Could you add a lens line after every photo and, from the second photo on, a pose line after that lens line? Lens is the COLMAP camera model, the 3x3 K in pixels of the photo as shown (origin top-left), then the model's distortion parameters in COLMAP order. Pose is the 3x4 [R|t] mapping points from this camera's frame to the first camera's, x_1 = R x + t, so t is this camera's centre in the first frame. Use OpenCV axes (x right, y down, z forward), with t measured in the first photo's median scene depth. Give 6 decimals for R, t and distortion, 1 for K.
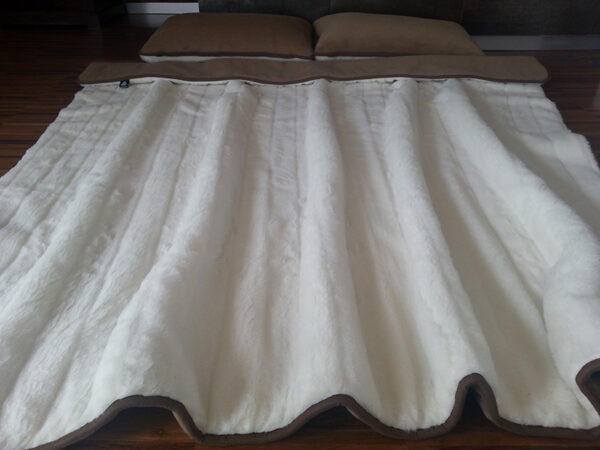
lens RADIAL K [[496.1, 0, 300.0], [0, 496.1, 225.0], [0, 0, 1]] dist [0.090756, -0.161169]
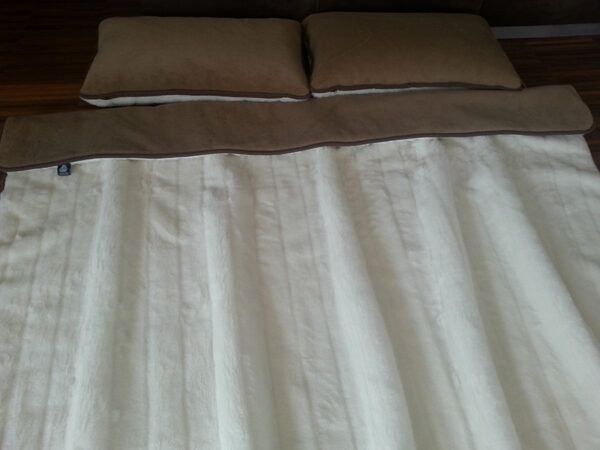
lens RADIAL K [[496.1, 0, 300.0], [0, 496.1, 225.0], [0, 0, 1]] dist [0.090756, -0.161169]
pose [[0.990655, -0.071737, 0.115998, -0.103697], [0.037891, 0.961776, 0.271203, -0.409933], [-0.131019, -0.264273, 0.955507, 0.243242]]
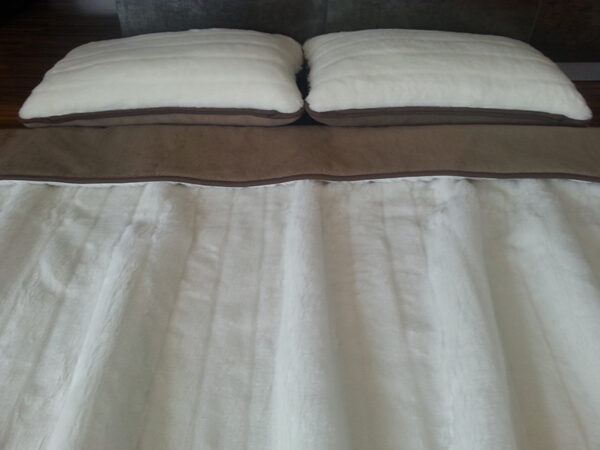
lens RADIAL K [[496.1, 0, 300.0], [0, 496.1, 225.0], [0, 0, 1]] dist [0.090756, -0.161169]
pose [[0.999948, -0.000120, 0.010159, 0.028223], [-0.001009, 0.993810, 0.111093, -0.322439], [-0.010110, -0.111098, 0.993758, 0.450973]]
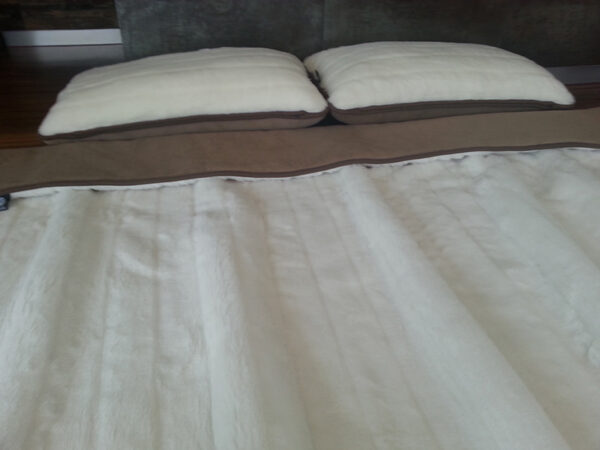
lens RADIAL K [[496.1, 0, 300.0], [0, 496.1, 225.0], [0, 0, 1]] dist [0.090756, -0.161169]
pose [[0.982590, -0.091656, 0.161603, -0.132585], [0.094165, 0.995525, -0.007917, -0.234904], [-0.160154, 0.022997, 0.986824, 0.447660]]
